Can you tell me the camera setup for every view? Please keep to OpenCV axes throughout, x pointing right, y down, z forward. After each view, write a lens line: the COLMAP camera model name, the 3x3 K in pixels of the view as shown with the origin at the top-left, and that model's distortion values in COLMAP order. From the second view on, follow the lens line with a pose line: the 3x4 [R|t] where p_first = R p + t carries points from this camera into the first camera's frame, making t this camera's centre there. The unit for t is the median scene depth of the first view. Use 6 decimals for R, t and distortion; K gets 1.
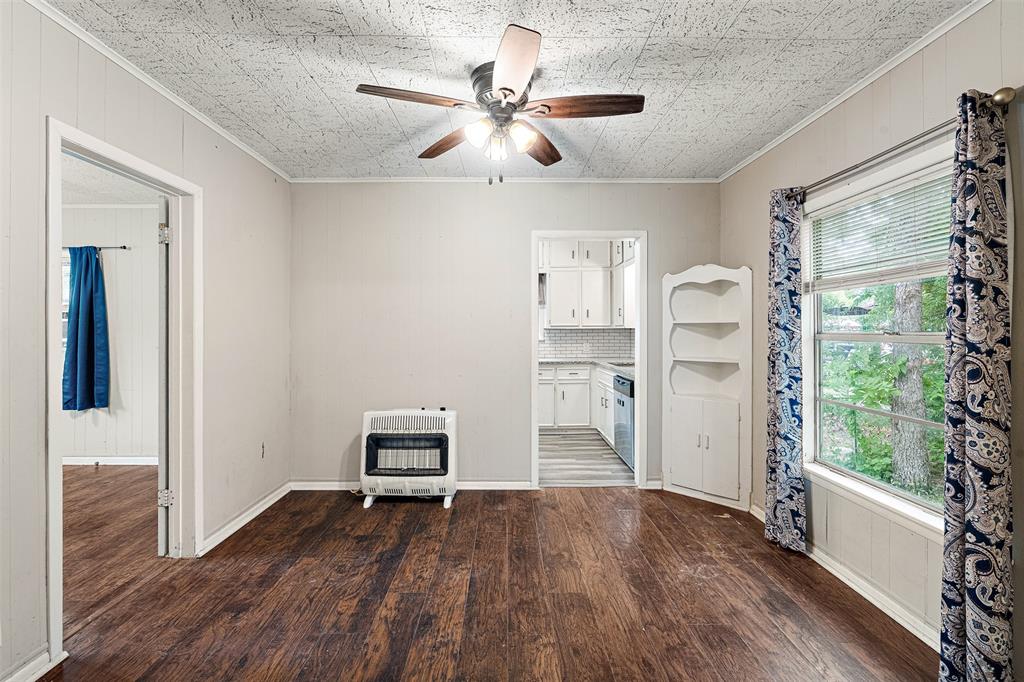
lens RADIAL K [[456.2, 0, 513.9], [0, 456.2, 327.0], [0, 0, 1]] dist [-0.003193, 0.000674]
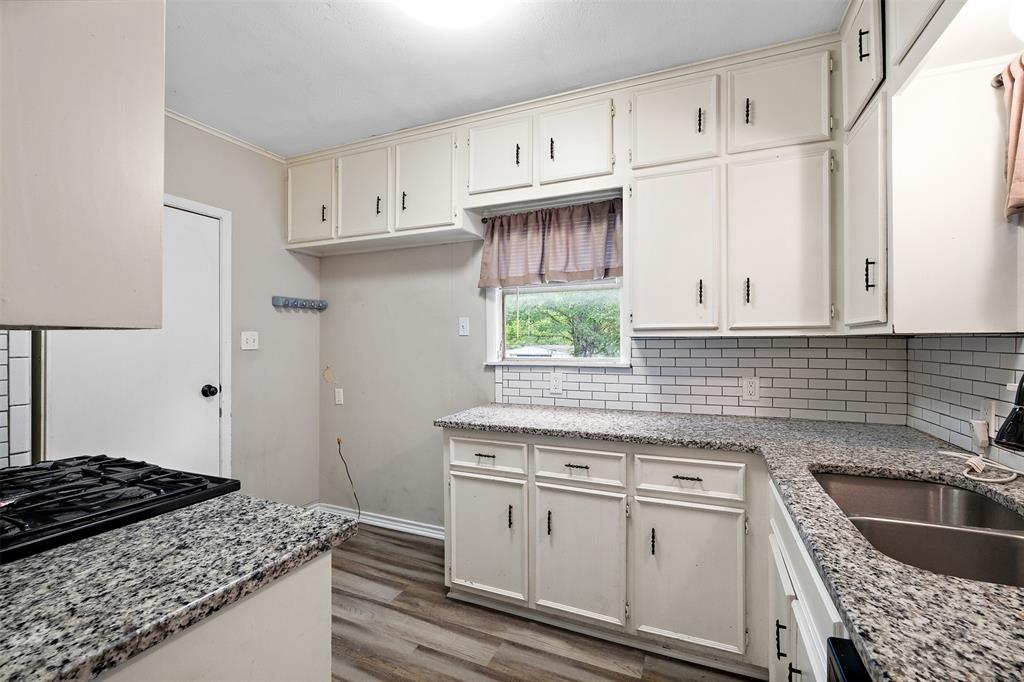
lens RADIAL K [[456.2, 0, 506.6], [0, 456.2, 339.0], [0, 0, 1]] dist [-0.003193, 0.000674]
pose [[0.909347, -0.000565, -0.416039, 0.149148], [0.000356, 1.000000, -0.000580, 0.006182], [0.416039, 0.000379, 0.909347, 0.667268]]
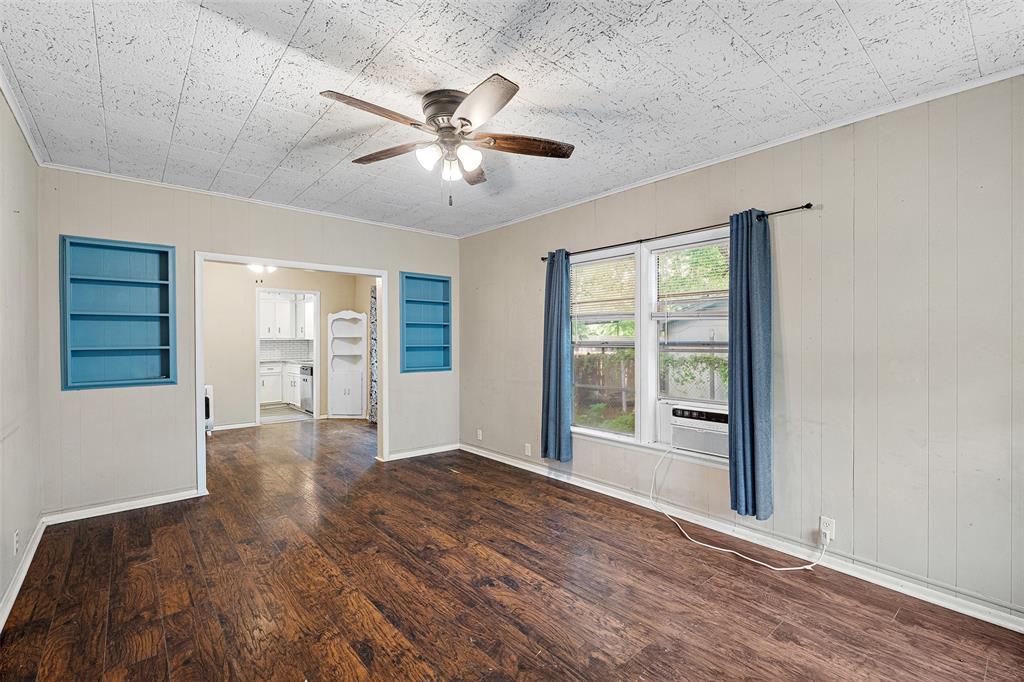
lens RADIAL K [[456.2, 0, 502.3], [0, 456.2, 340.9], [0, 0, 1]] dist [-0.003193, 0.000674]
pose [[0.781965, -0.003370, 0.623314, -0.222674], [-0.000478, 0.999982, 0.006006, -0.002924], [-0.623323, -0.004995, 0.781949, -0.718547]]
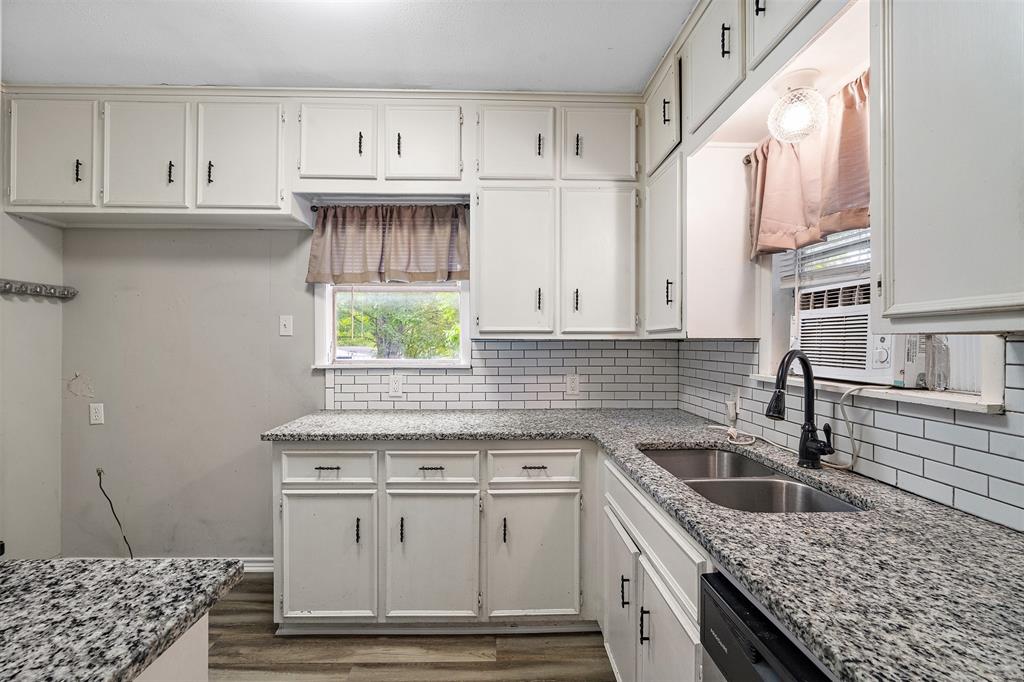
lens RADIAL K [[456.2, 0, 511.5], [0, 456.2, 341.2], [0, 0, 1]] dist [-0.003193, 0.000674]
pose [[0.999845, 0.005861, 0.016573, 0.107545], [-0.005868, 0.999983, 0.000383, 0.005858], [-0.016571, -0.000480, 0.999863, 0.657811]]
